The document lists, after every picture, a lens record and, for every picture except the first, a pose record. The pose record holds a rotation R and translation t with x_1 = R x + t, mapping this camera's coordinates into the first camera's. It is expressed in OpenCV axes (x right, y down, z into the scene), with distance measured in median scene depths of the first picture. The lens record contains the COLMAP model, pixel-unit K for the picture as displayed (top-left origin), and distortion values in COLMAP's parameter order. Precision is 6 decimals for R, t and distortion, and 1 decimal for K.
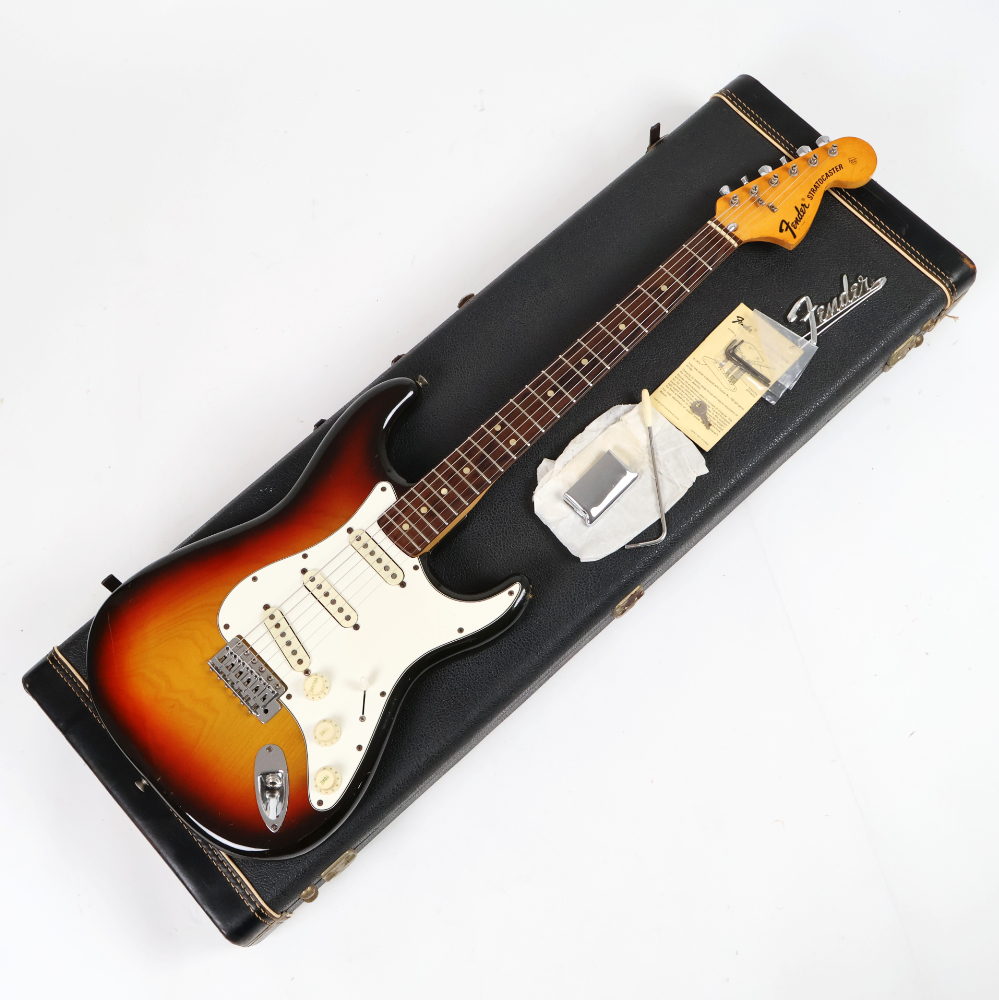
lens RADIAL K [[1147.9, 0, 499.5], [0, 1147.9, 500.0], [0, 0, 1]] dist [0.011049, -0.018678]
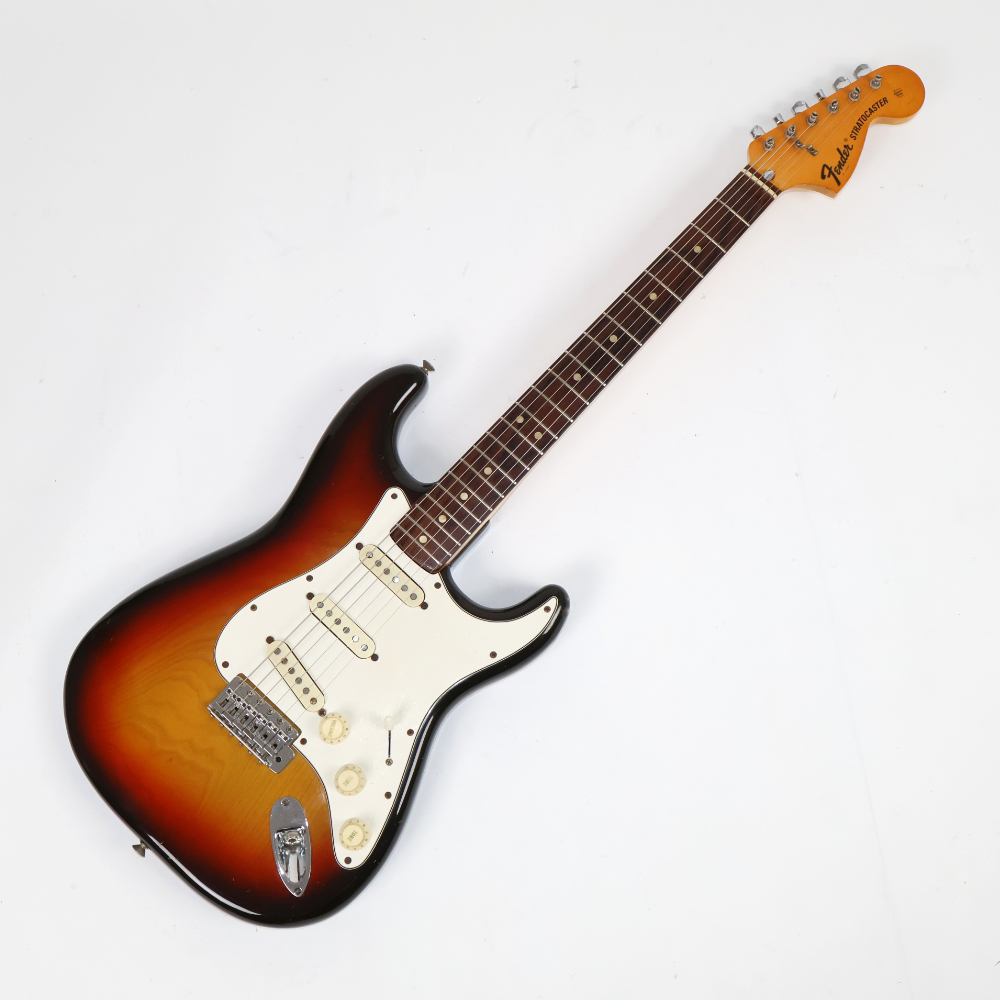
lens RADIAL K [[1147.9, 0, 500.0], [0, 1147.9, 500.0], [0, 0, 1]] dist [0.011049, -0.018678]
pose [[0.997463, -0.049945, 0.050721, -0.066765], [0.046073, 0.996132, 0.074828, -0.070574], [-0.054262, -0.072302, 0.995906, 0.124420]]
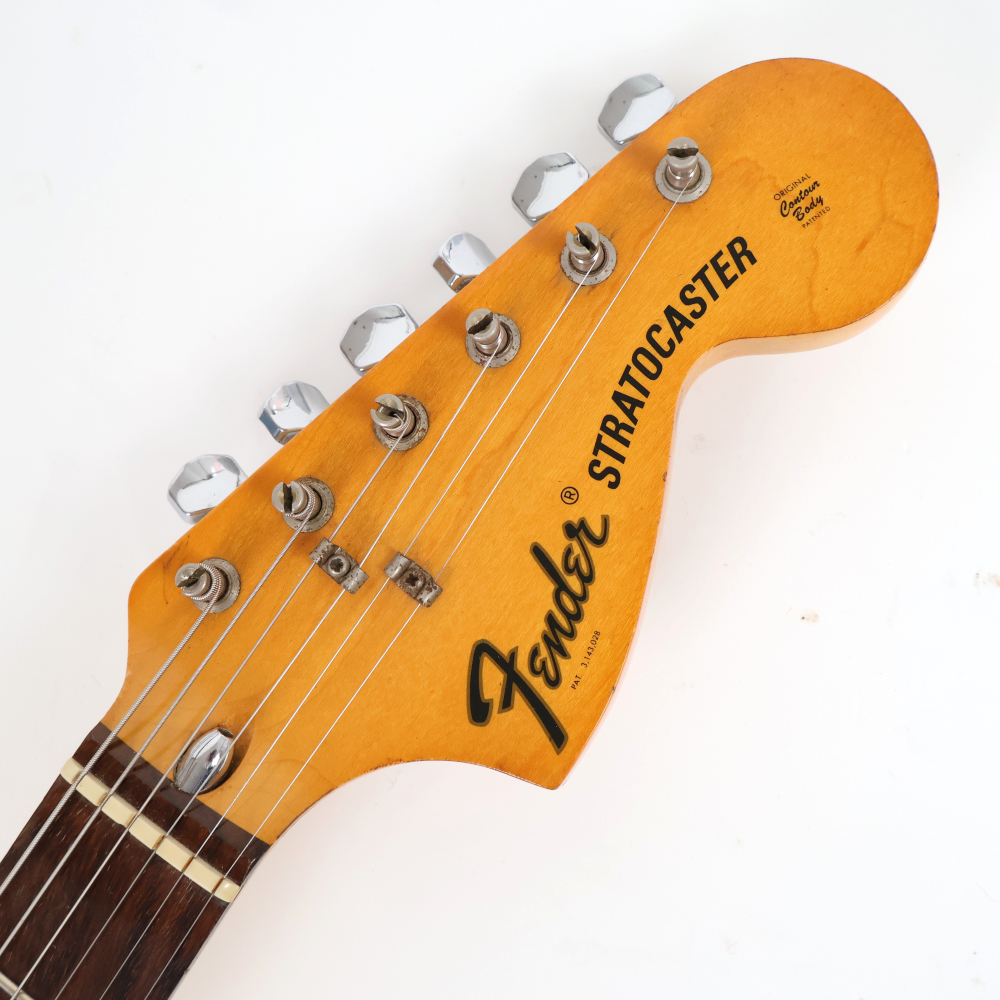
lens RADIAL K [[1147.9, 0, 500.0], [0, 1147.9, 500.0], [0, 0, 1]] dist [0.011049, -0.018678]
pose [[0.975410, -0.216040, -0.043610, 0.289326], [0.220069, 0.965491, 0.139274, -0.319522], [0.012016, -0.145446, 0.989293, 0.908998]]
